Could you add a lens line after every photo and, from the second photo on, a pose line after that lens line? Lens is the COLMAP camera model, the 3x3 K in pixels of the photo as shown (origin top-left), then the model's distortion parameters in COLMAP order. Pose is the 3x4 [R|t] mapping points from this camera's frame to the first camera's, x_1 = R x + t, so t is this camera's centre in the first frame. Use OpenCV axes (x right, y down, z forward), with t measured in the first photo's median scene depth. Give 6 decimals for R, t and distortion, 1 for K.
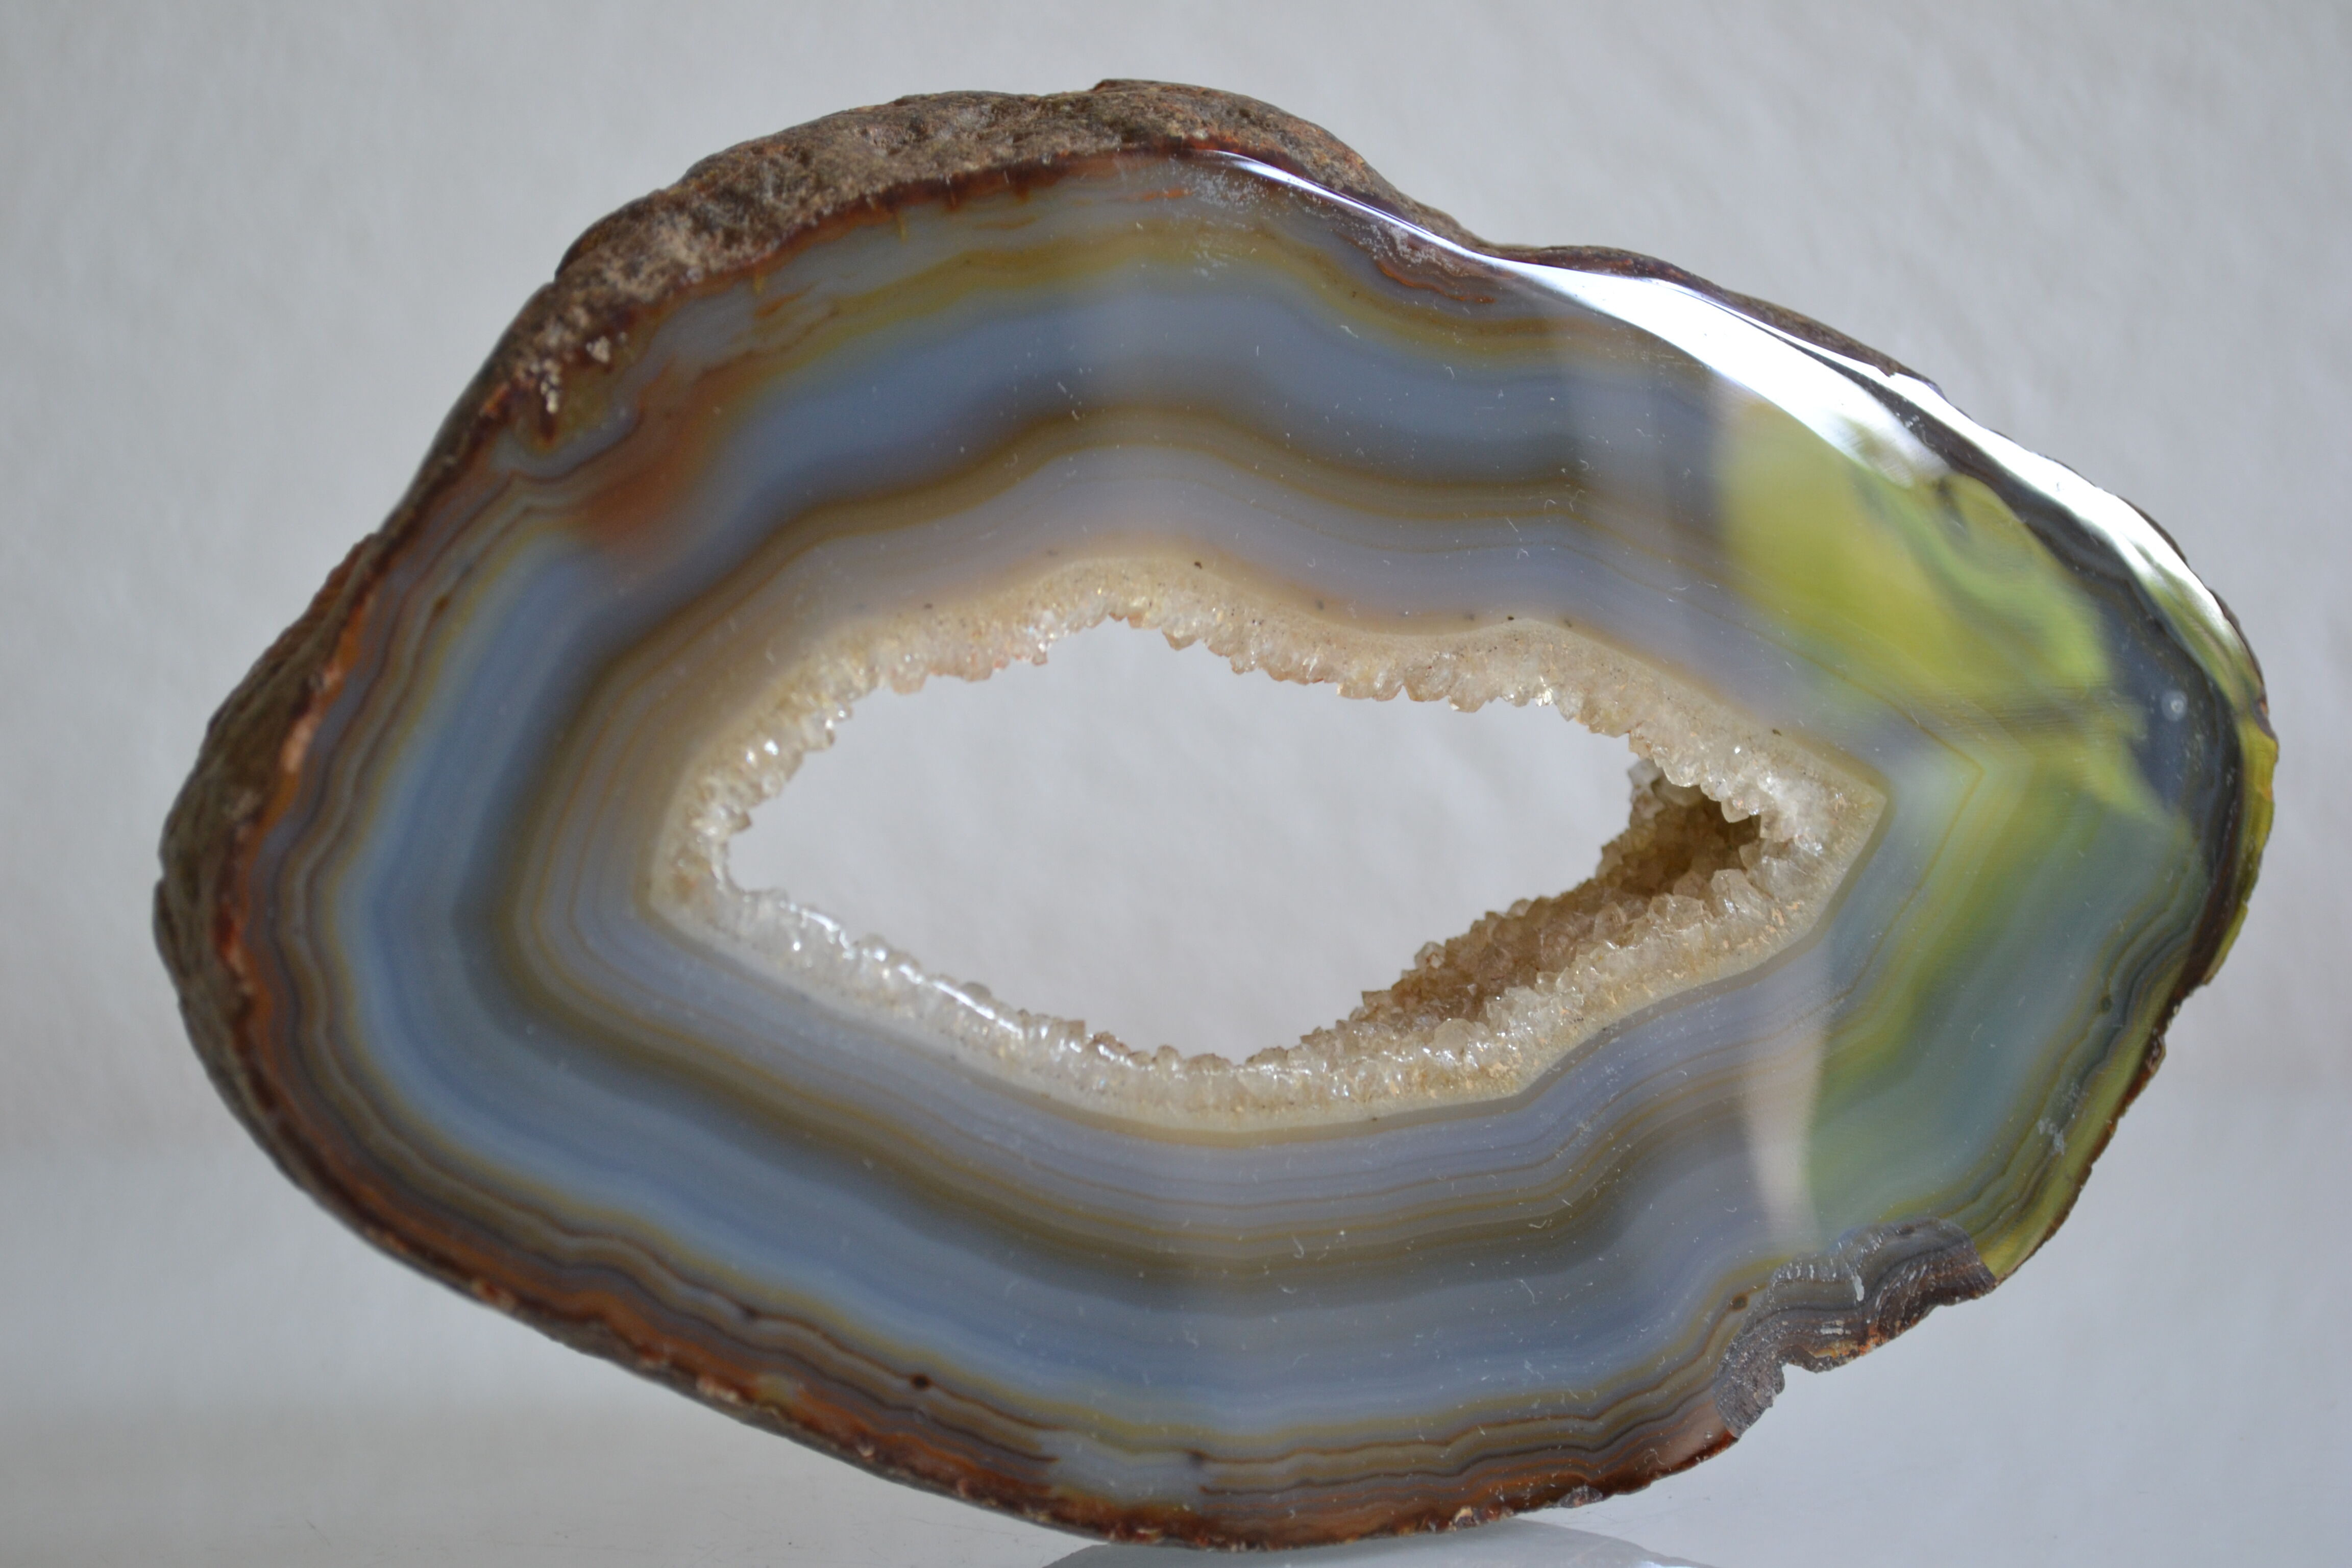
lens RADIAL K [[4518.2, 0, 1171.5], [0, 4518.2, 782.7], [0, 0, 1]] dist [0.013007, 0.000000]
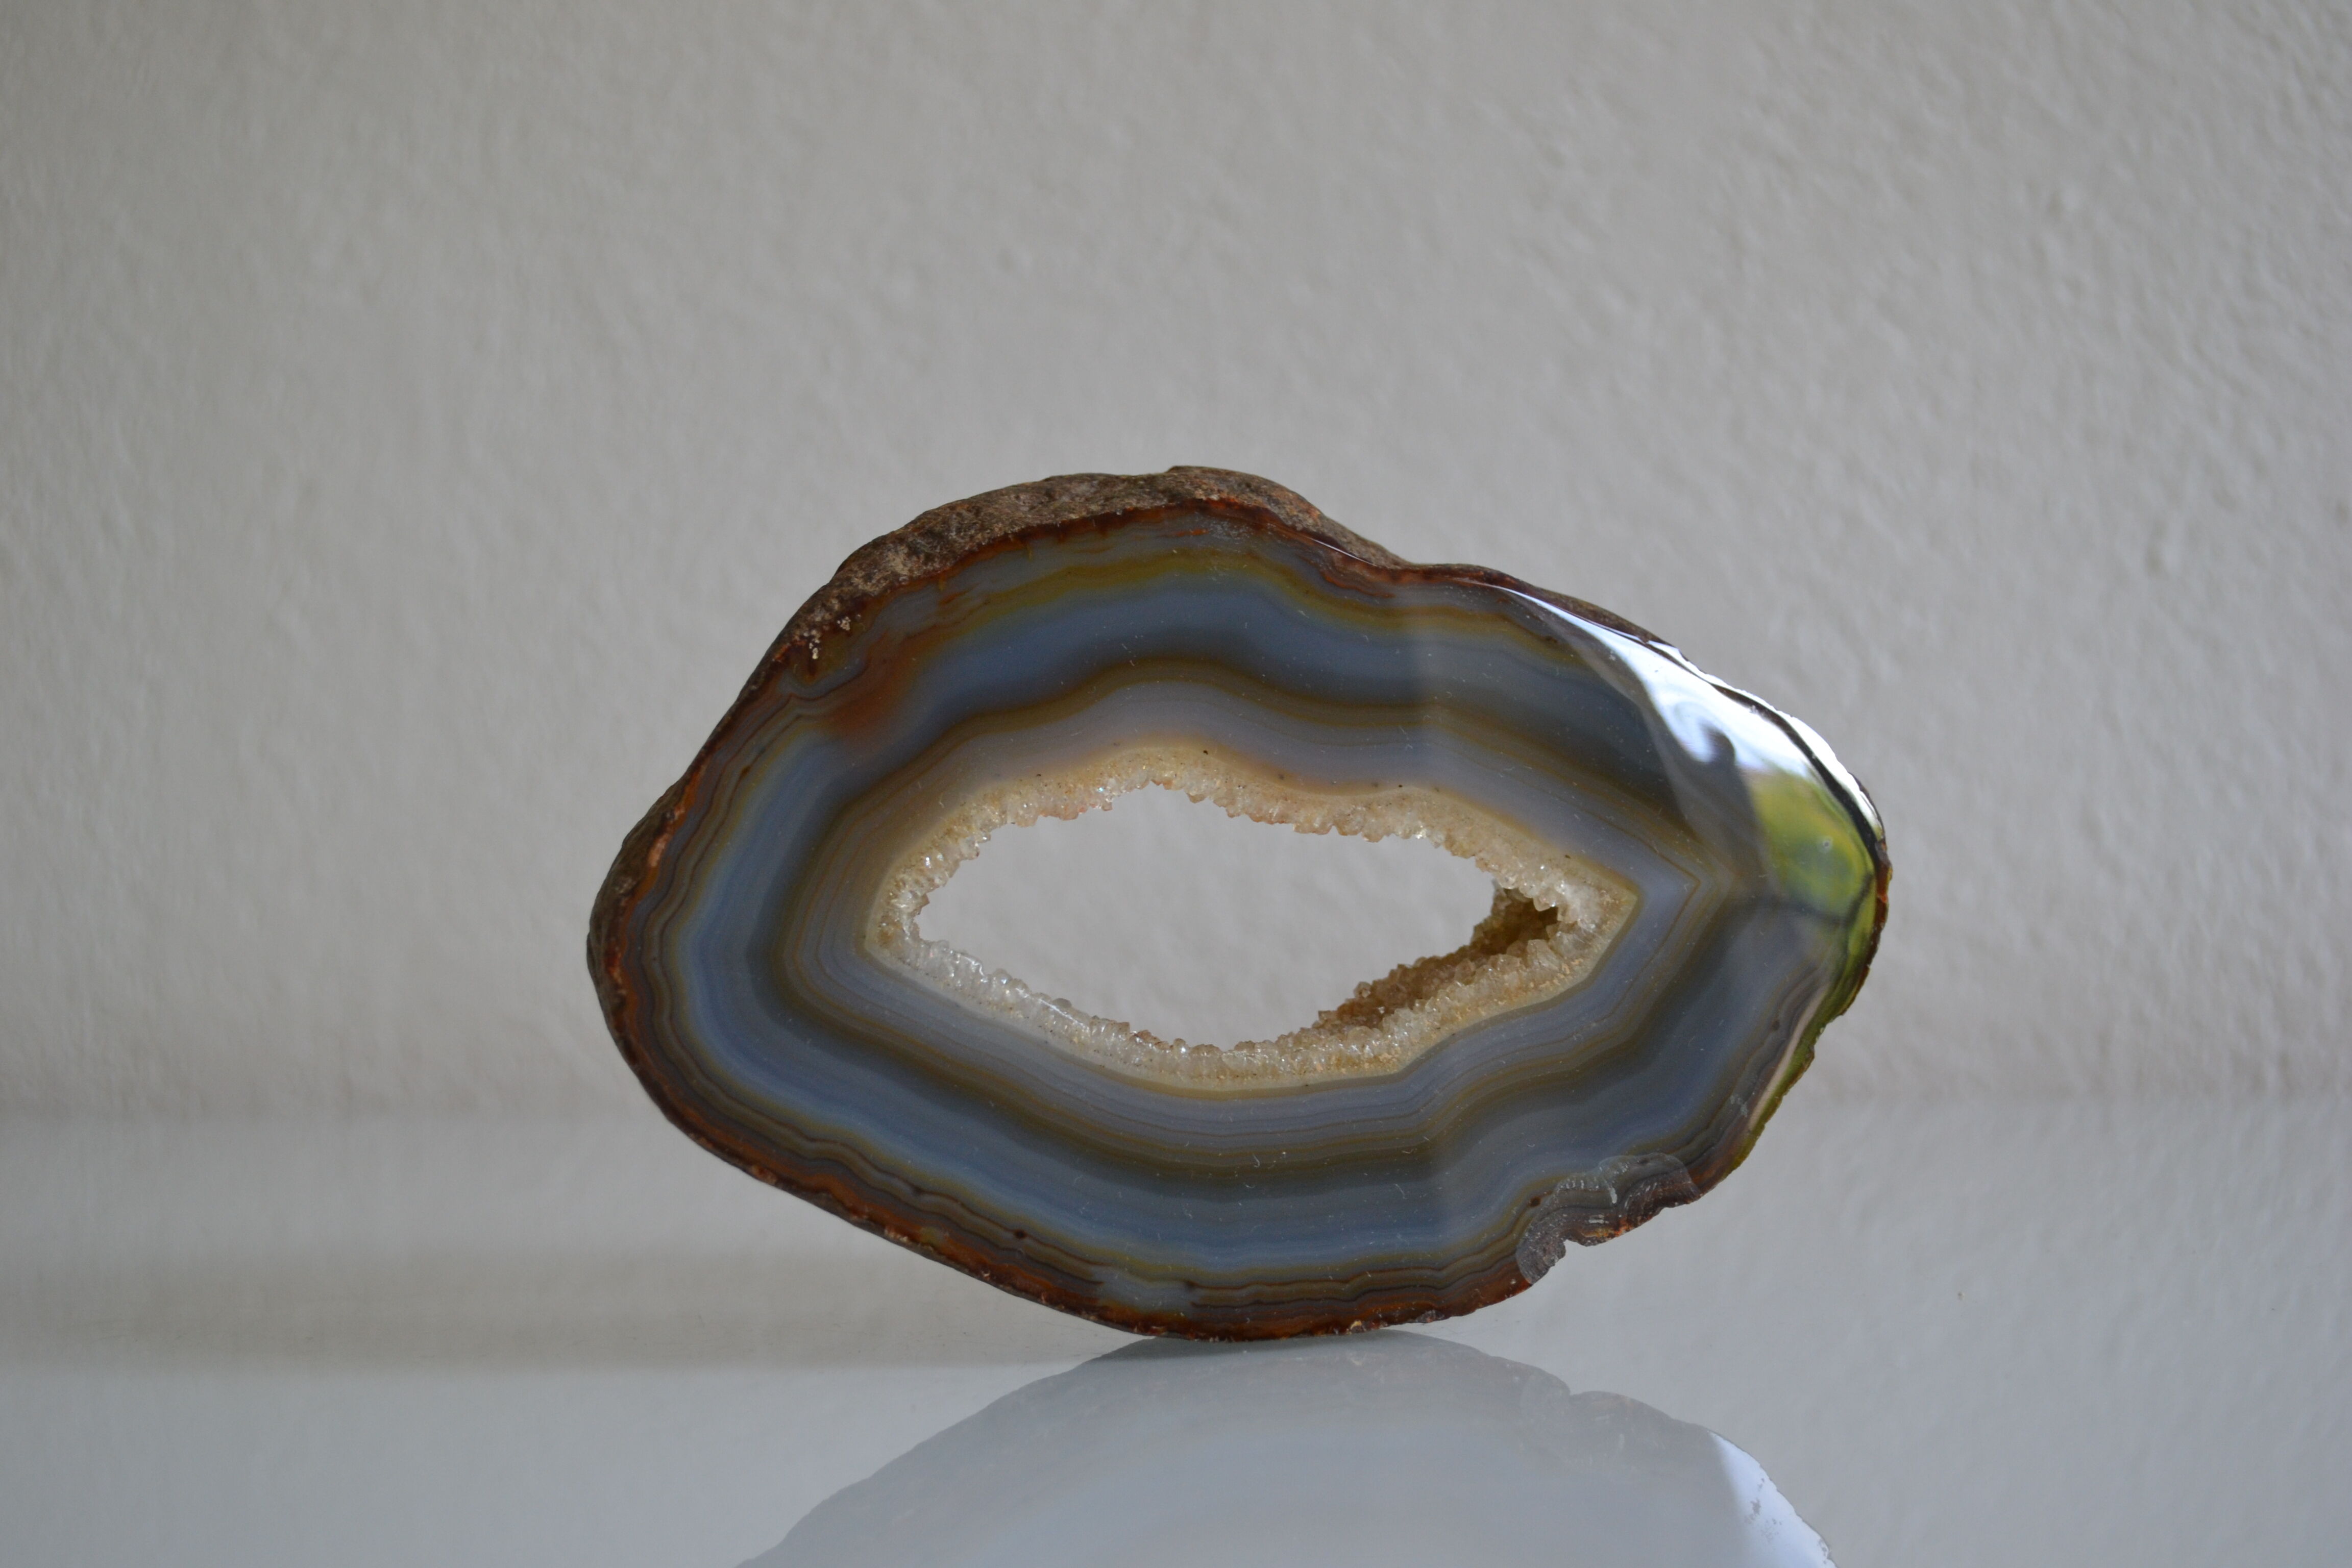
lens RADIAL K [[2825.8, 0, 1171.2], [0, 2825.8, 796.9], [0, 0, 1]] dist [-0.050075, 0.000000]
pose [[0.994049, 0.006971, -0.108707, 0.108961], [-0.011489, 0.999093, -0.040992, 0.011671], [0.108323, 0.041997, 0.993228, -0.042931]]
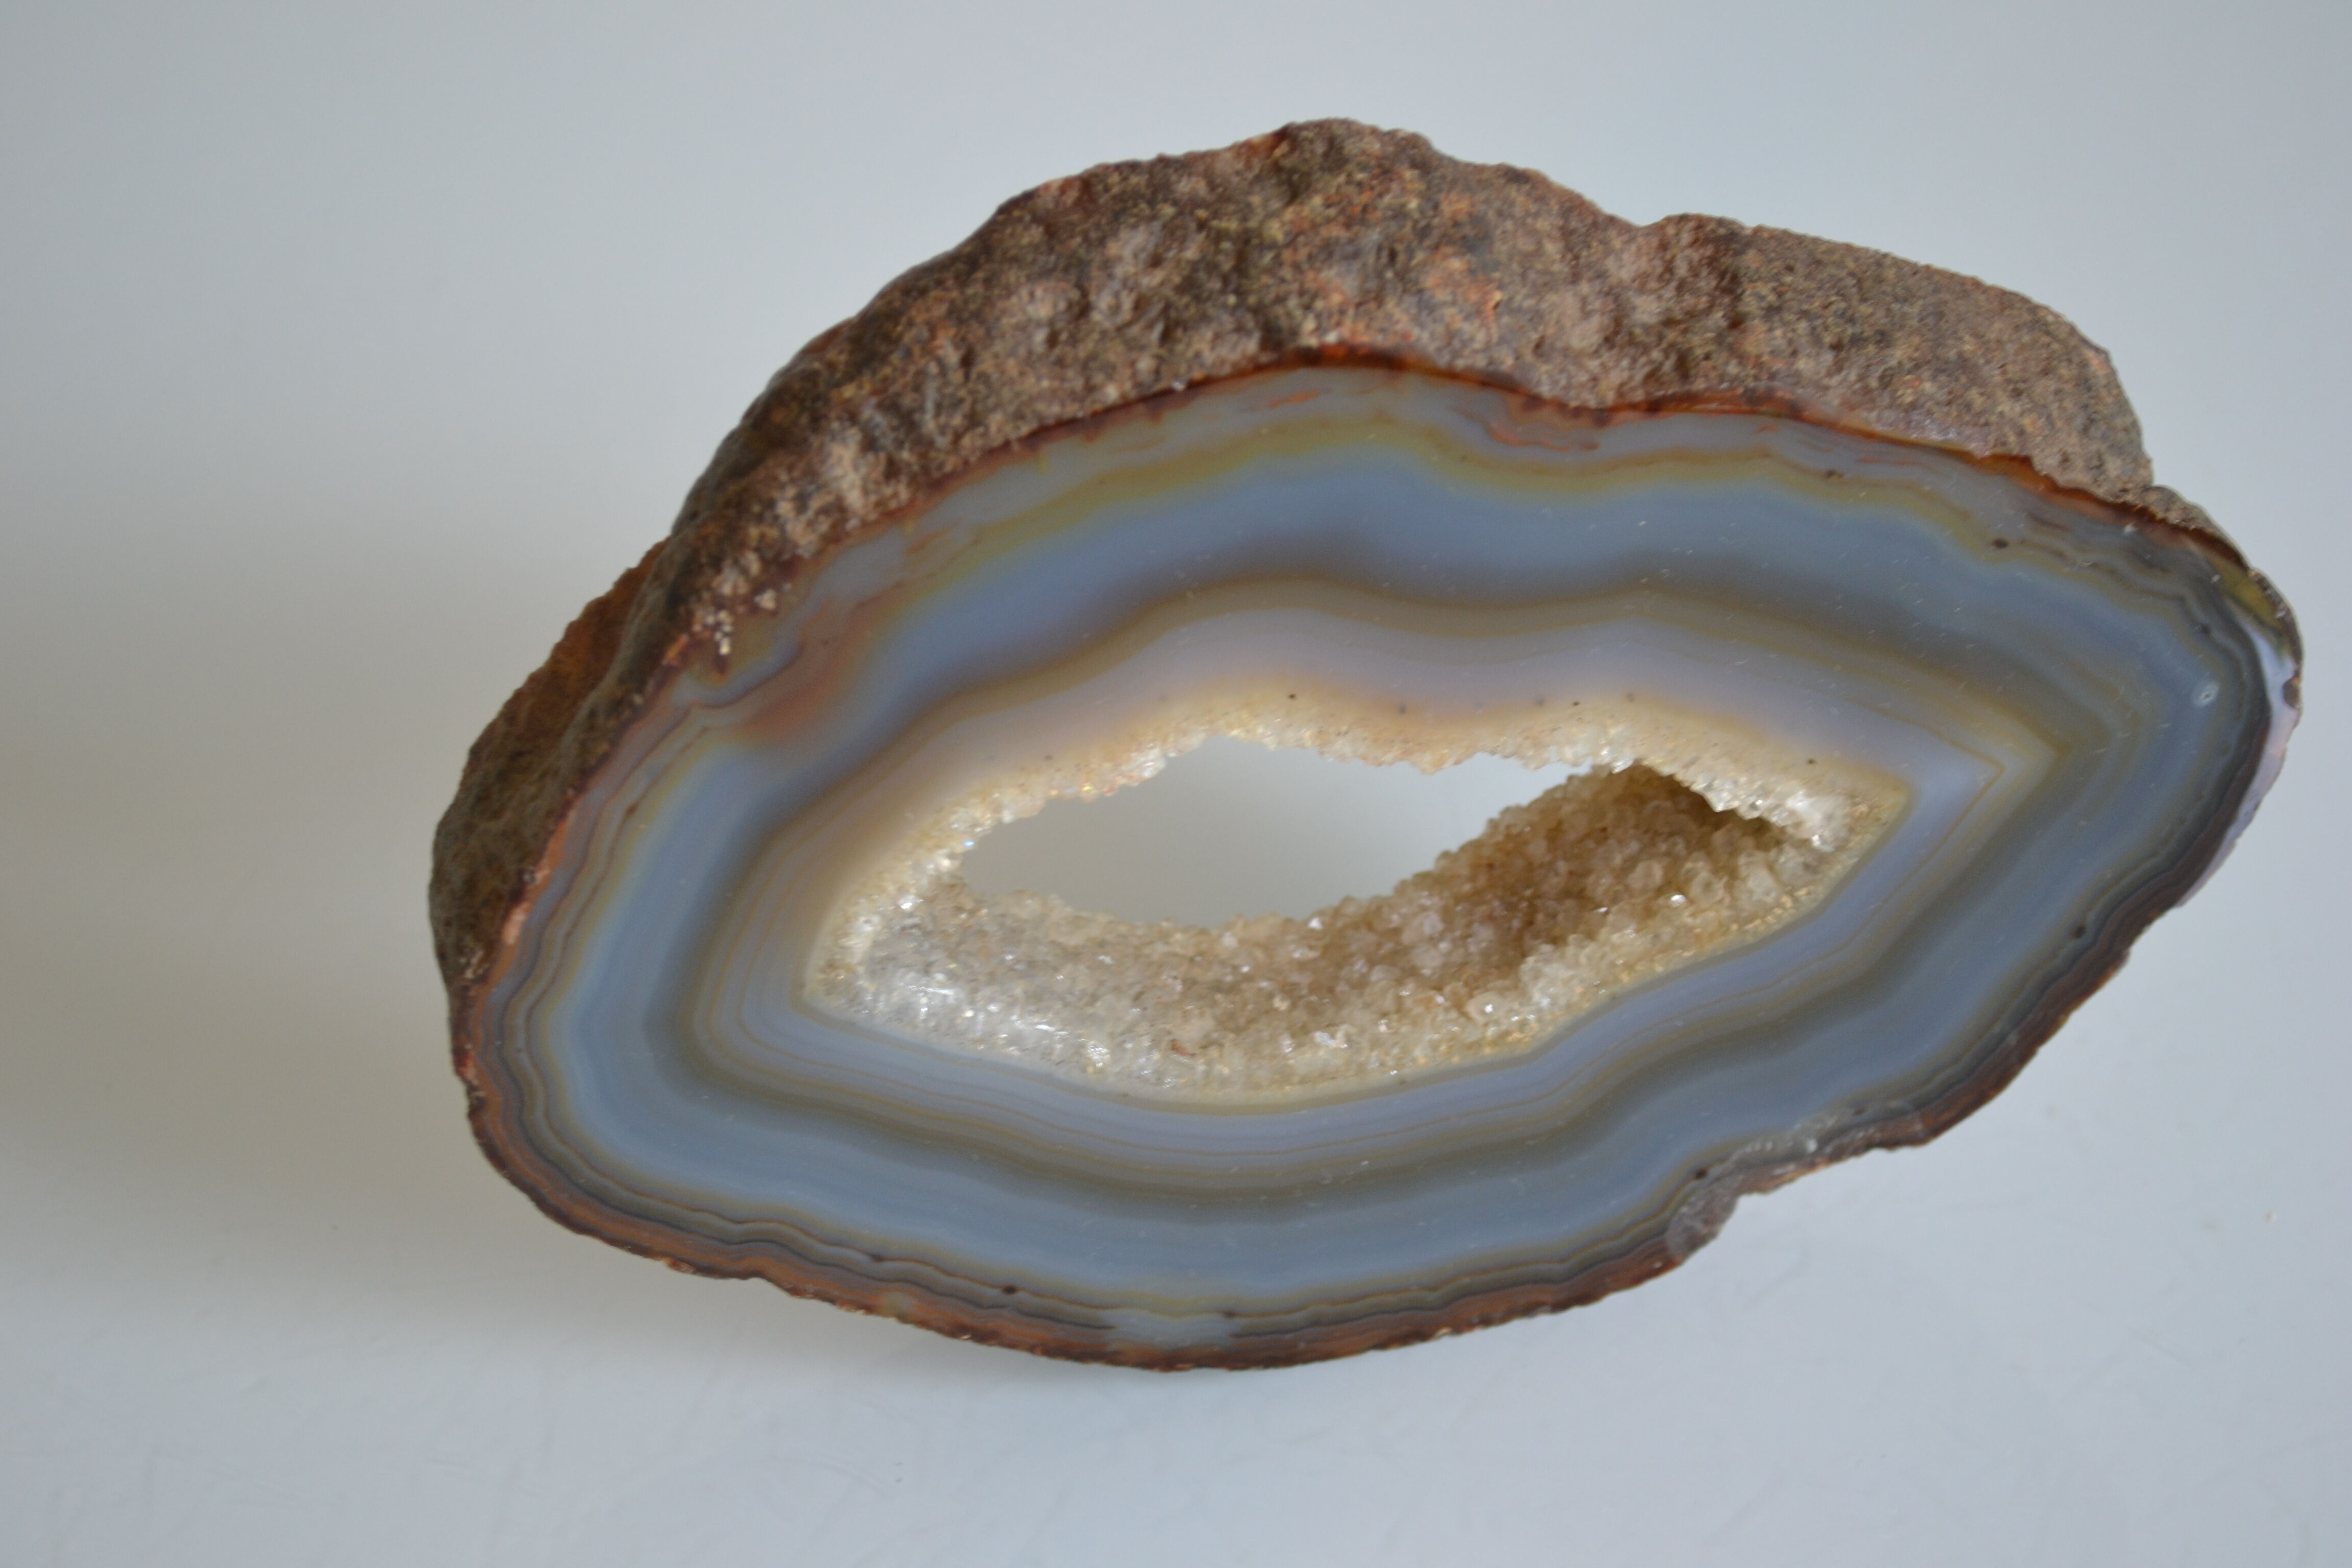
lens RADIAL K [[4461.4, 0, 1176.8], [0, 4461.4, 784.7], [0, 0, 1]] dist [0.003040, 0.000000]
pose [[0.982222, 0.148890, -0.114331, 0.113189], [-0.047045, 0.784840, 0.617910, -0.750965], [0.181732, -0.601546, 0.777892, 0.087971]]
